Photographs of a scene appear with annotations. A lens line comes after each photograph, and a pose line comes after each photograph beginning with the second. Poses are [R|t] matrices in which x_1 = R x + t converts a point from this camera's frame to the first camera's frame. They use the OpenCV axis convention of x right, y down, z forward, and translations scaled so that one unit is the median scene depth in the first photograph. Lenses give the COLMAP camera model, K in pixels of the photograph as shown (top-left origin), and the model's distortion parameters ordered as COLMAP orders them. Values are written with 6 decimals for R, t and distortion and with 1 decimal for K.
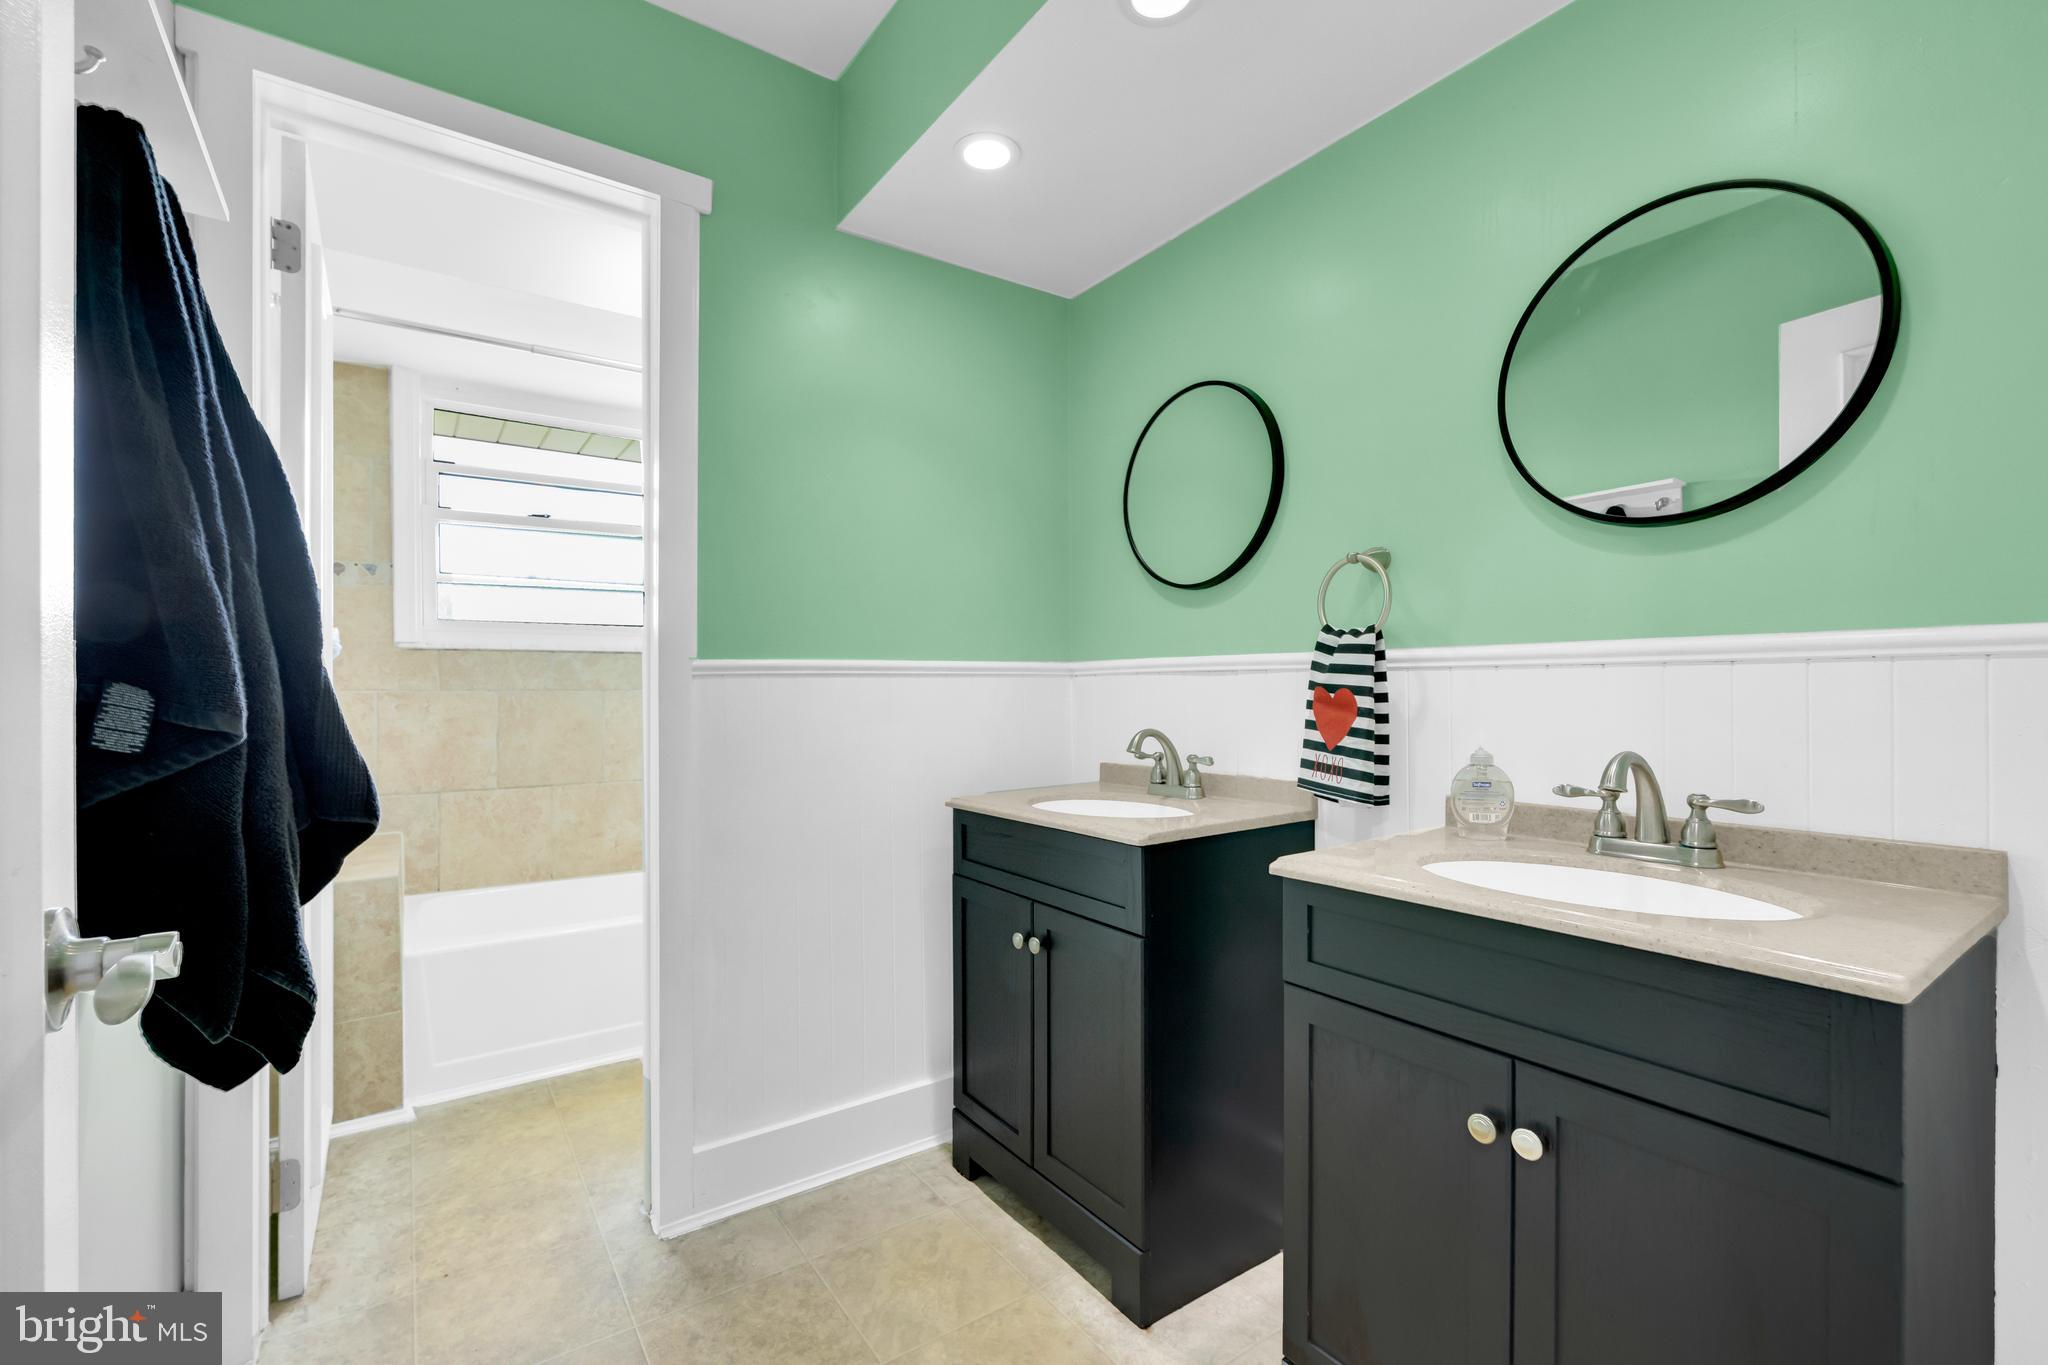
lens RADIAL K [[905.2, 0, 1024.1], [0, 905.2, 673.7], [0, 0, 1]] dist [0.001509, -0.000188]
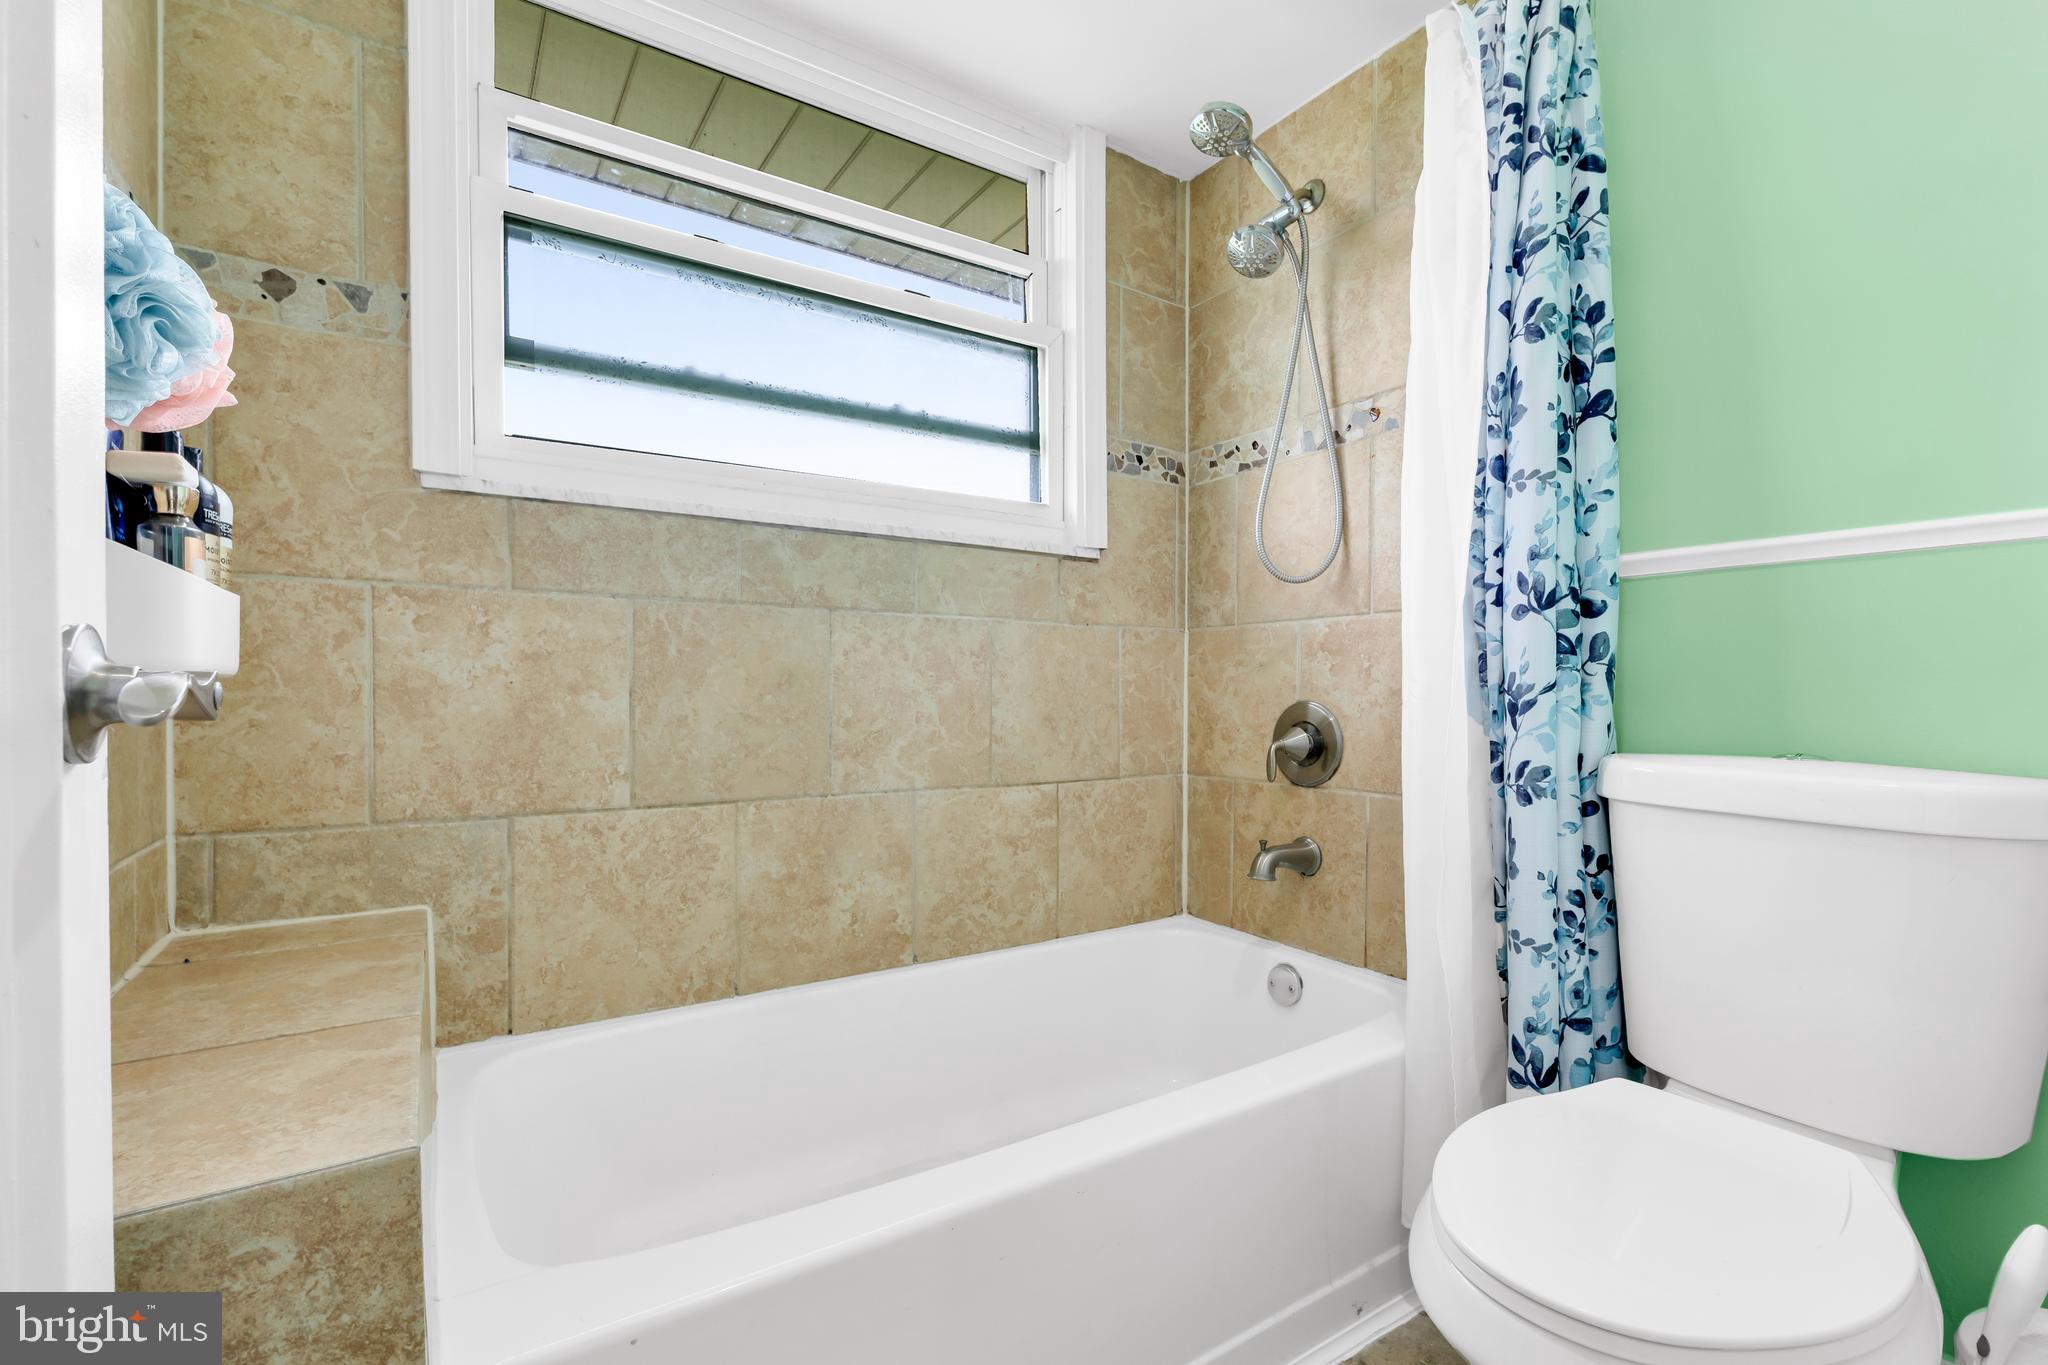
lens RADIAL K [[905.2, 0, 1026.5], [0, 905.2, 691.7], [0, 0, 1]] dist [0.001509, -0.000188]
pose [[0.999884, 0.000418, -0.015200, -0.377152], [-0.000367, 0.999994, 0.003386, 0.066560], [0.015202, -0.003380, 0.999879, 0.545921]]
